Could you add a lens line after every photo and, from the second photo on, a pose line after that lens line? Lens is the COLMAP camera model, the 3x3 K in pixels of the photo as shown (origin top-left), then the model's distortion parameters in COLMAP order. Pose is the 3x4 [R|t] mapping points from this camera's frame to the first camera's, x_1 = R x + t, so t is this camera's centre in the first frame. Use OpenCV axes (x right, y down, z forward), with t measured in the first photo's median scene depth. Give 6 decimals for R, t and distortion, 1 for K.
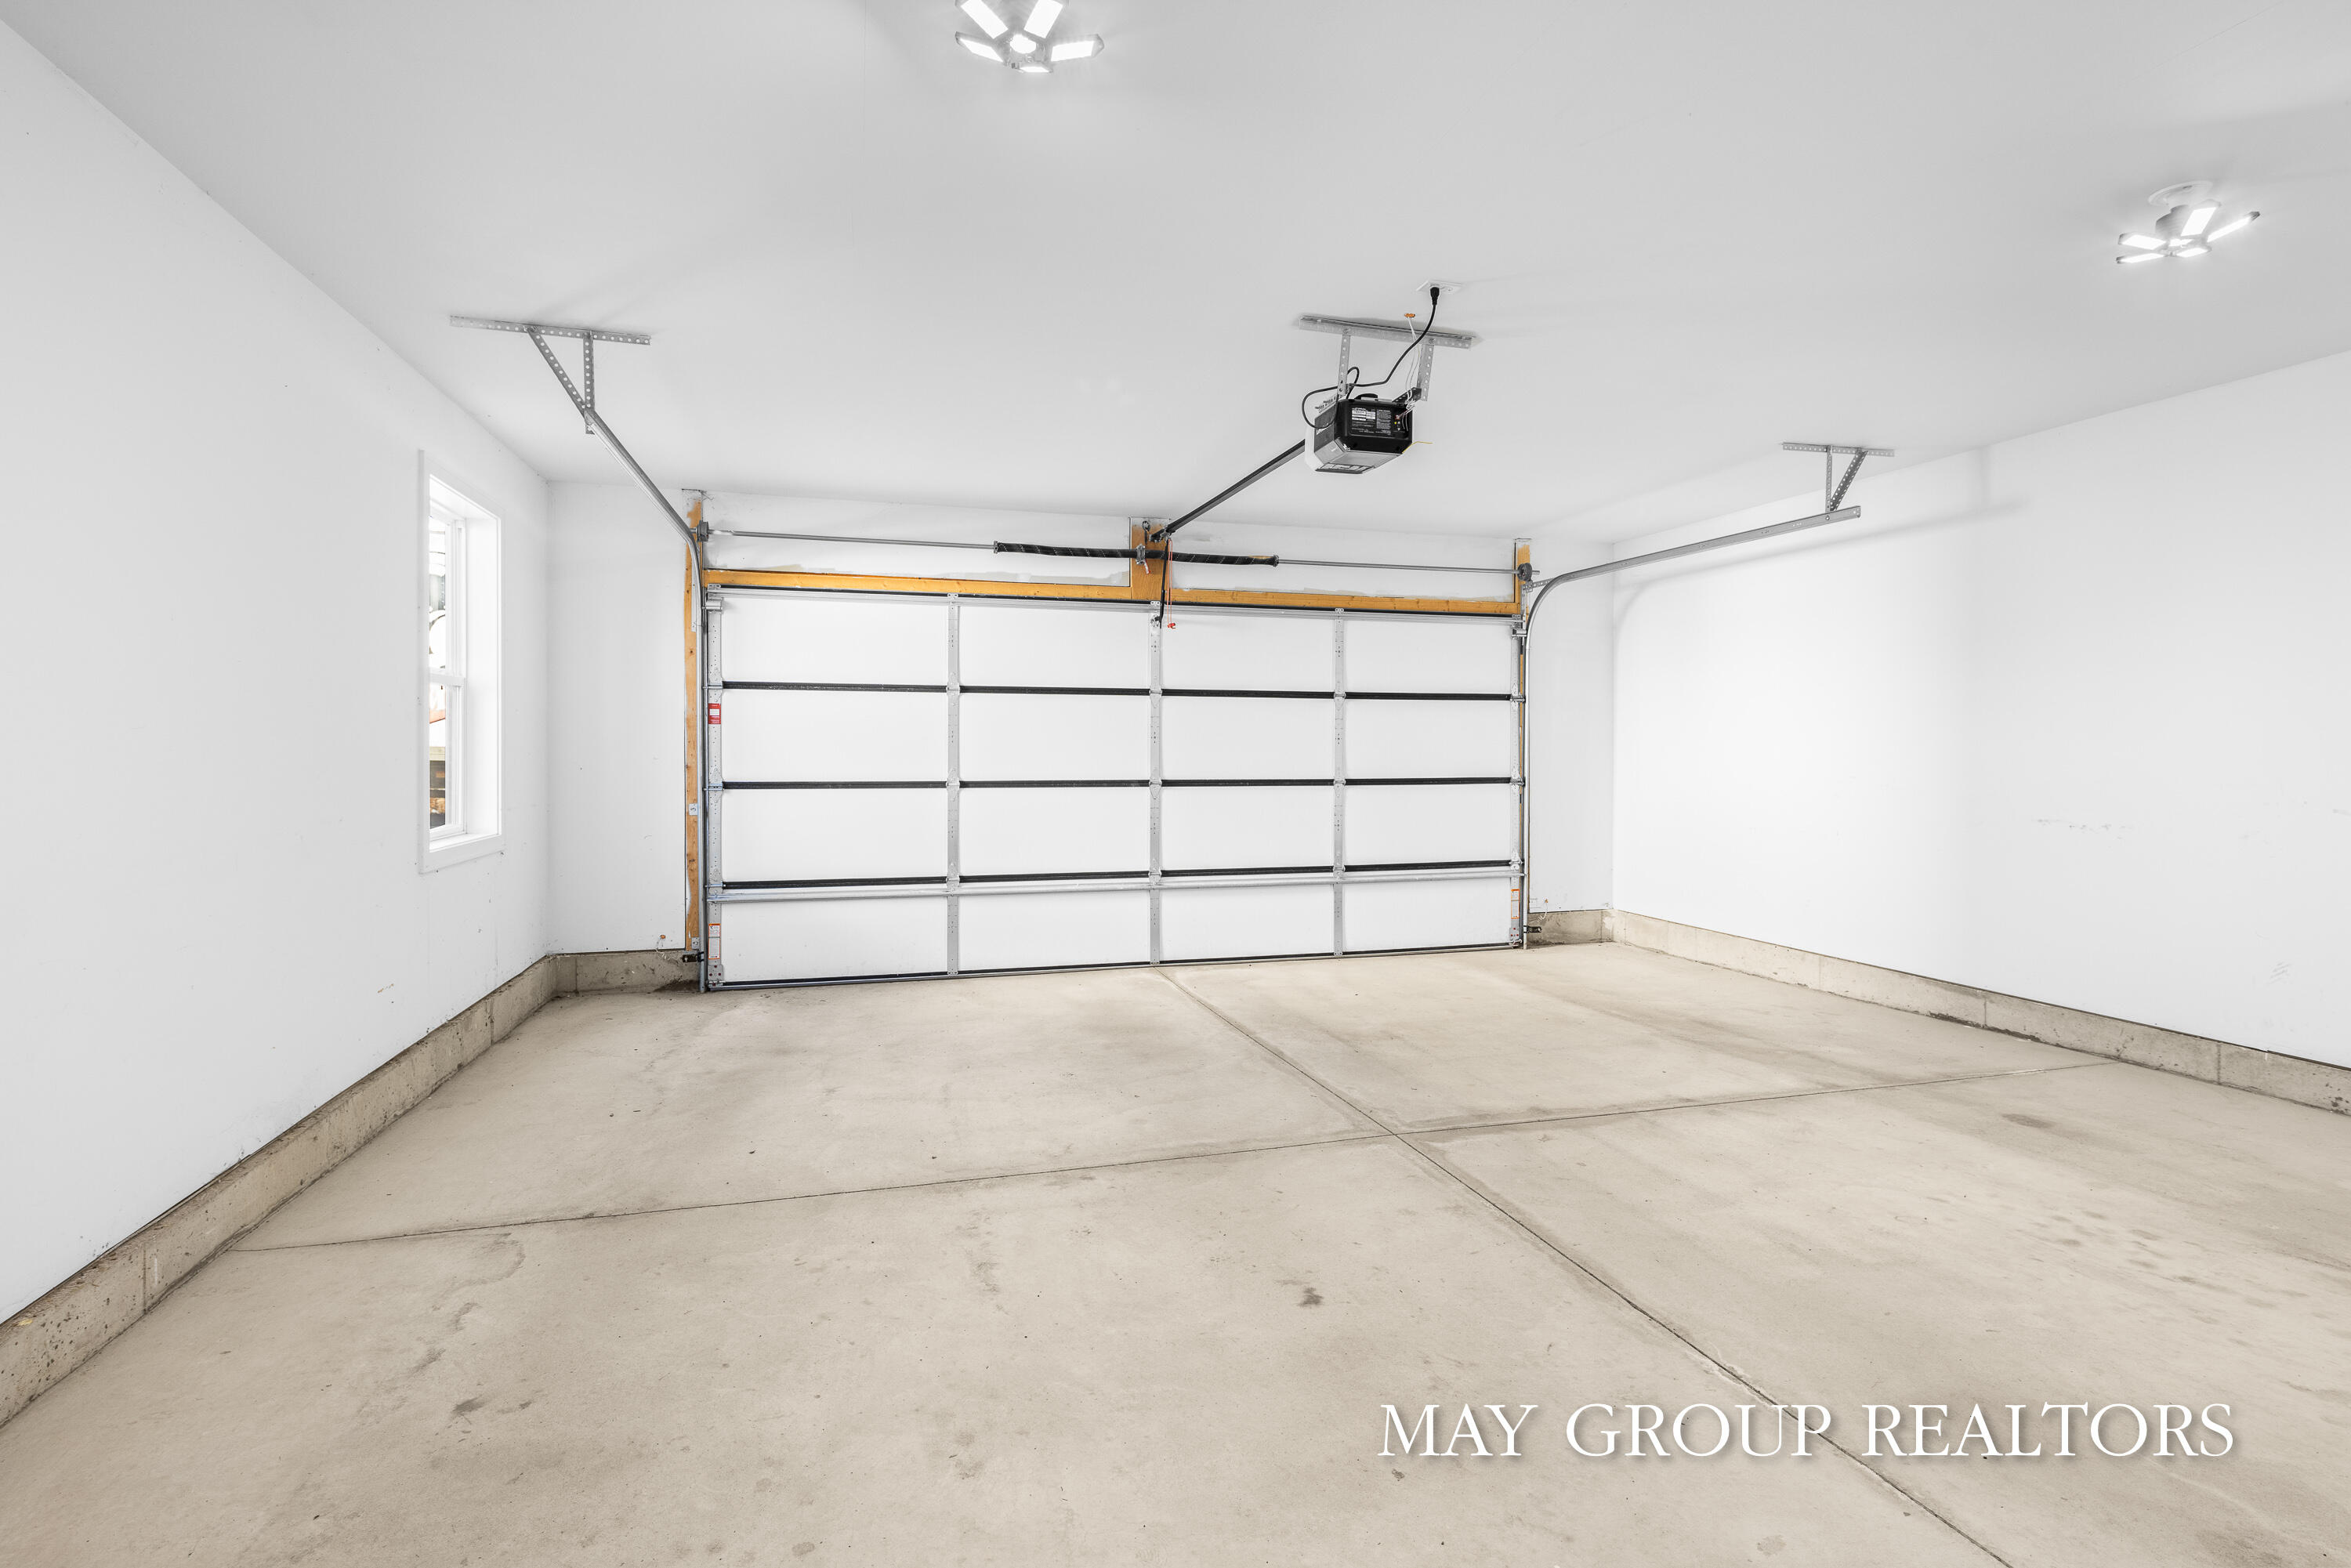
lens RADIAL K [[1135.1, 0, 1174.2], [0, 1135.1, 771.1], [0, 0, 1]] dist [0.002540, -0.000321]
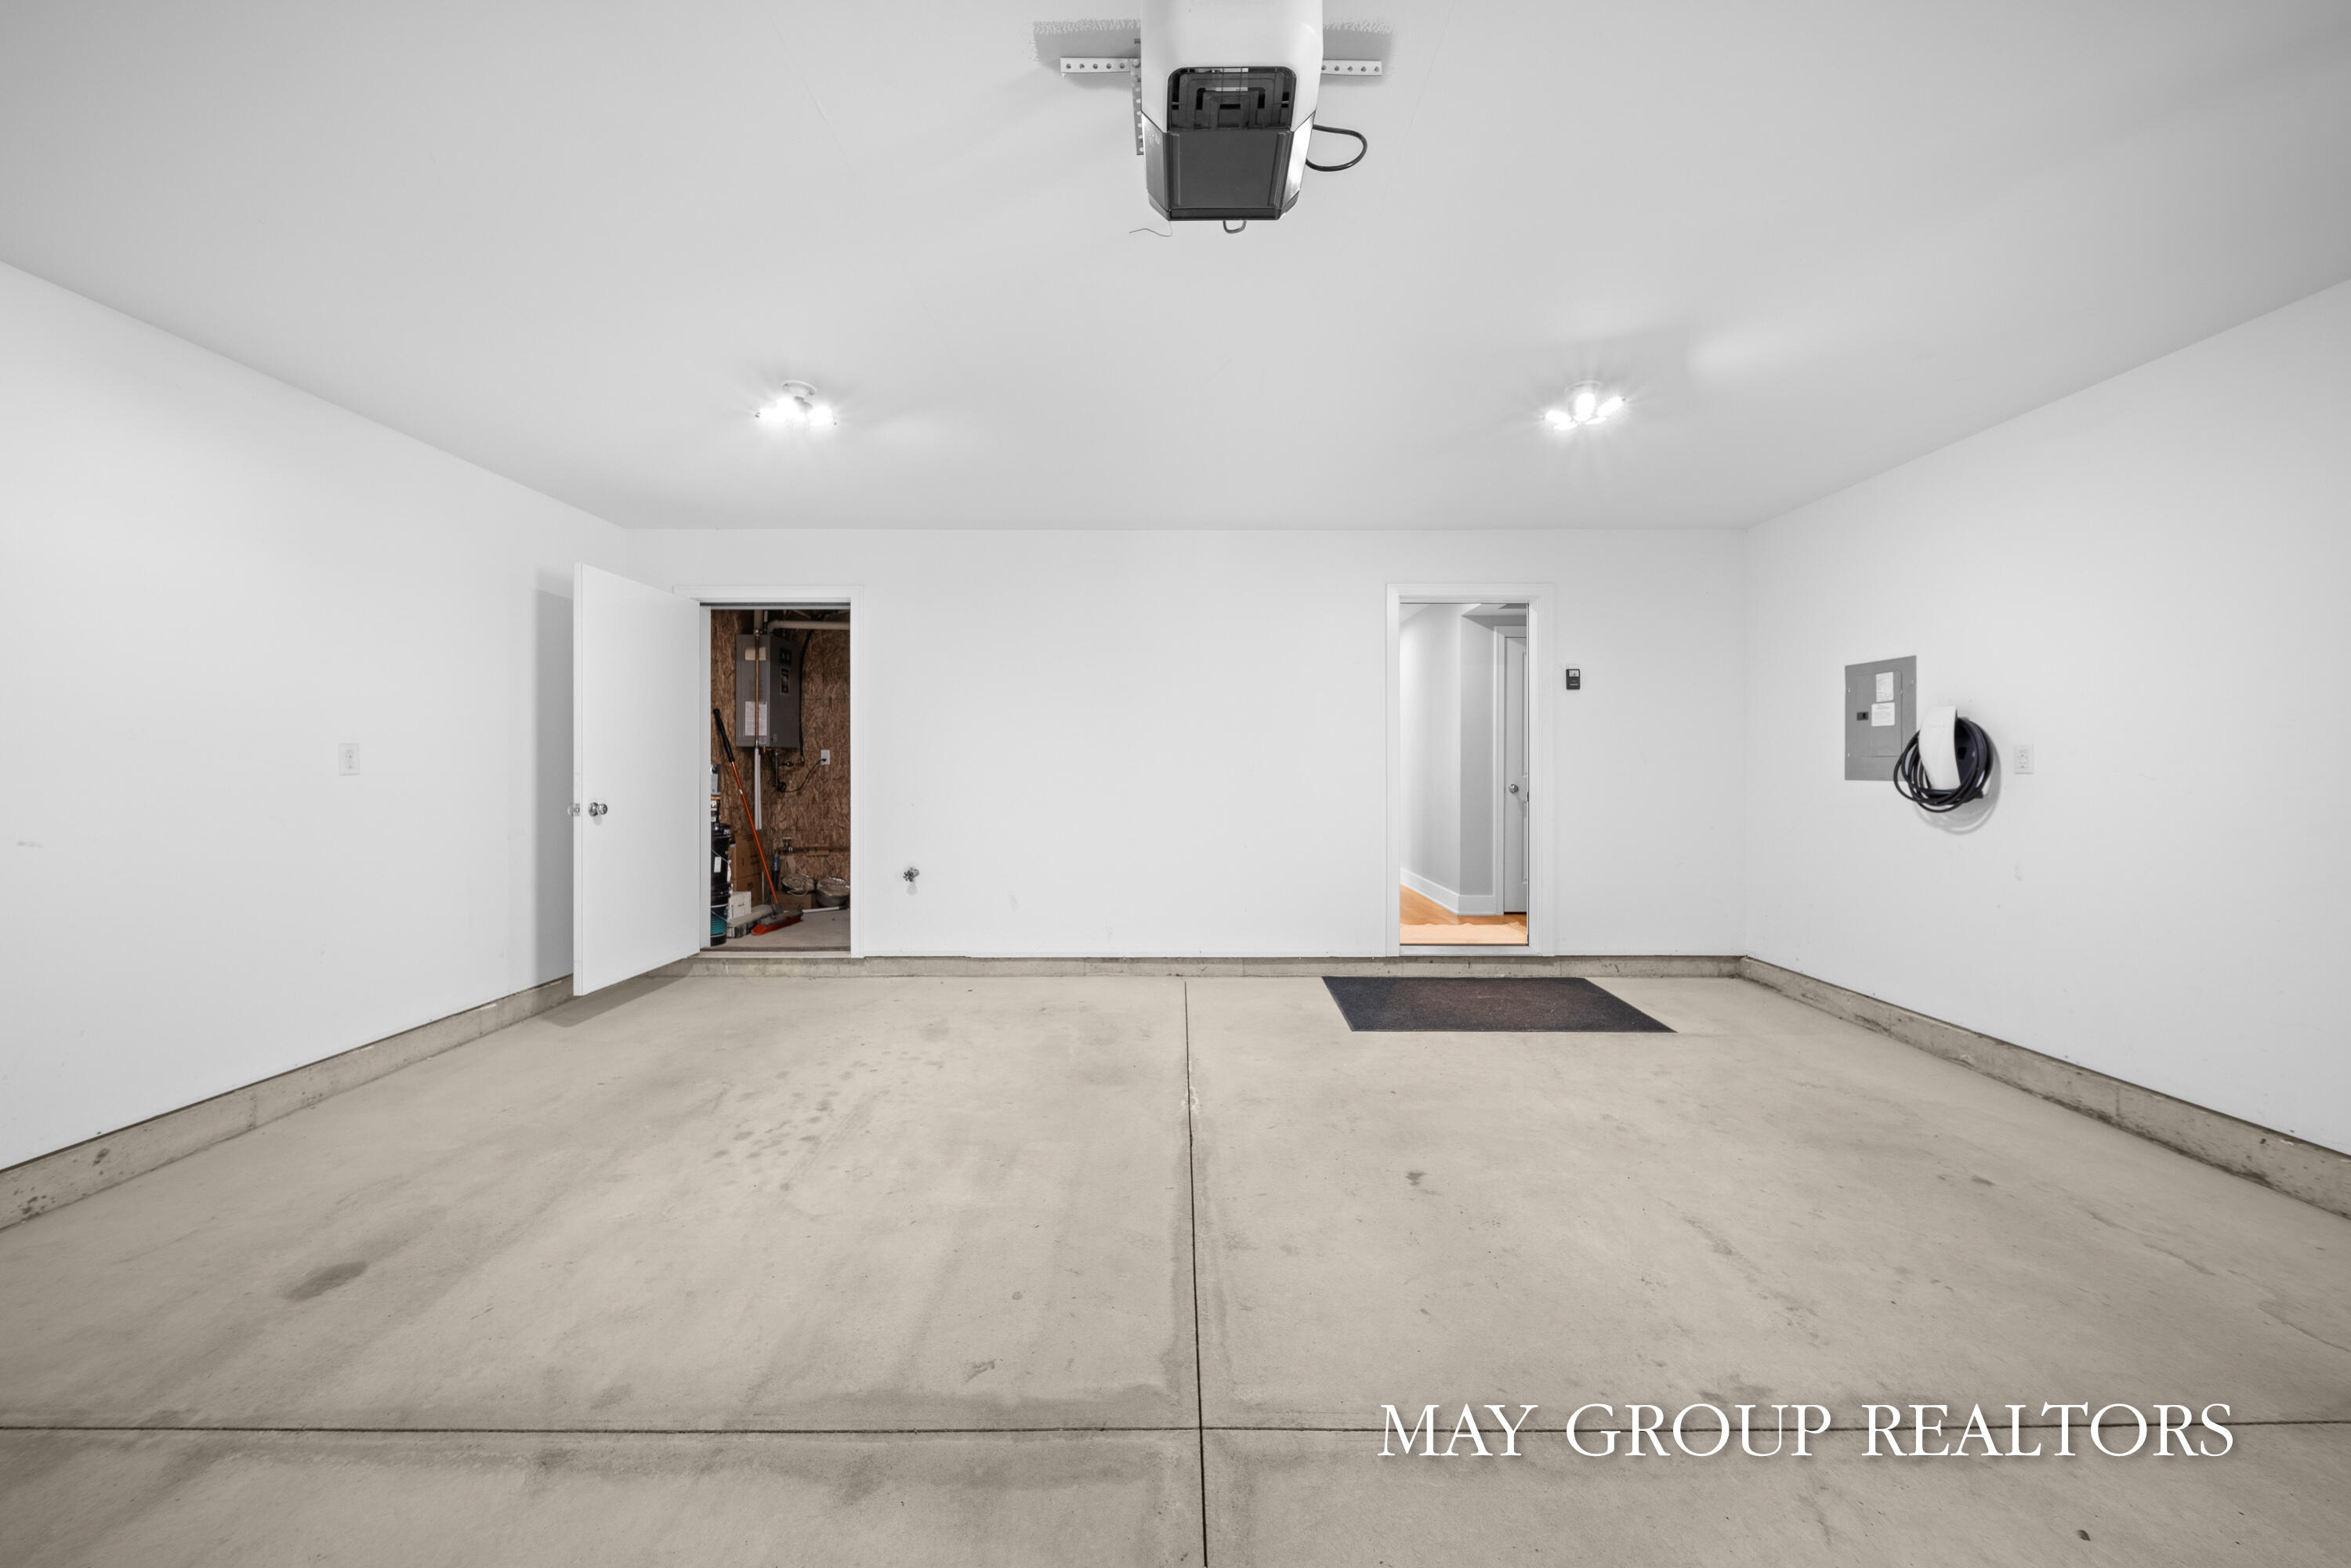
lens RADIAL K [[828.3, 0, 1177.1], [0, 828.3, 774.4], [0, 0, 1]] dist [-0.003173, -0.000430]
pose [[-0.964375, -0.005097, 0.264491, 0.110347], [0.004025, 0.999416, 0.033937, -0.036088], [-0.264509, 0.033792, -0.963791, 1.627154]]
